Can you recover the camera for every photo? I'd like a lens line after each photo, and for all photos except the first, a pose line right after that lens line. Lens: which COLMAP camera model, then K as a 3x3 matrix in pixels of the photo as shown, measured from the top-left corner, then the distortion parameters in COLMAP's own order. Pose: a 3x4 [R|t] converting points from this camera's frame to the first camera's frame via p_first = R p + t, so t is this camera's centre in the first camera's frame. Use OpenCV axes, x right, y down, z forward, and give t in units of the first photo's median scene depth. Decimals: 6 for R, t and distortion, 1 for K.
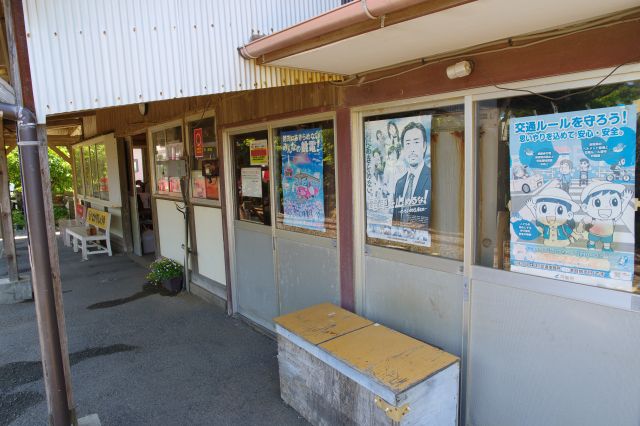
lens RADIAL K [[423.6, 0, 320.0], [0, 423.6, 213.0], [0, 0, 1]] dist [-0.071524, 0.001267]
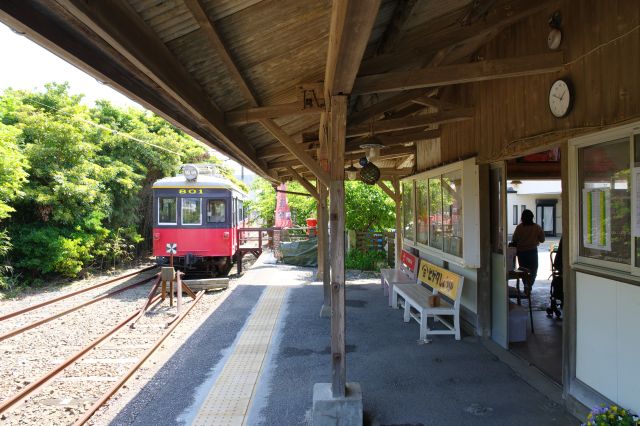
lens RADIAL K [[461.3, 0, 320.0], [0, 461.3, 213.0], [0, 0, 1]] dist [-0.049348, 0.003539]
pose [[0.784125, 0.021234, -0.620239, -0.224207], [-0.077044, 0.995014, -0.063337, -0.035892], [0.615802, 0.097449, 0.781851, 0.264996]]
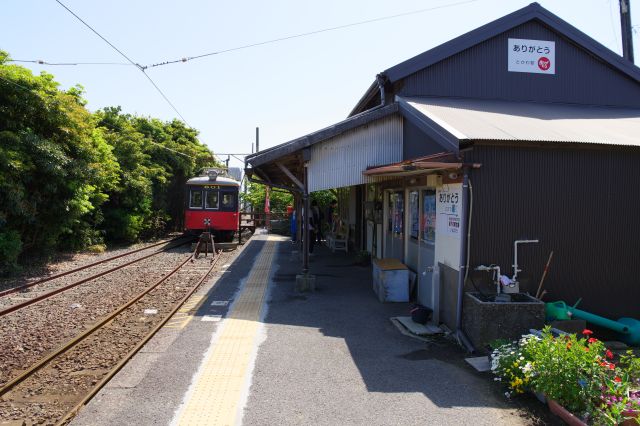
lens RADIAL K [[461.3, 0, 320.0], [0, 461.3, 213.0], [0, 0, 1]] dist [-0.049348, 0.003539]
pose [[0.814602, 0.051774, -0.577706, 0.519631], [-0.097804, 0.994007, -0.048827, 0.045175], [0.571716, 0.096276, 0.814783, -0.667904]]
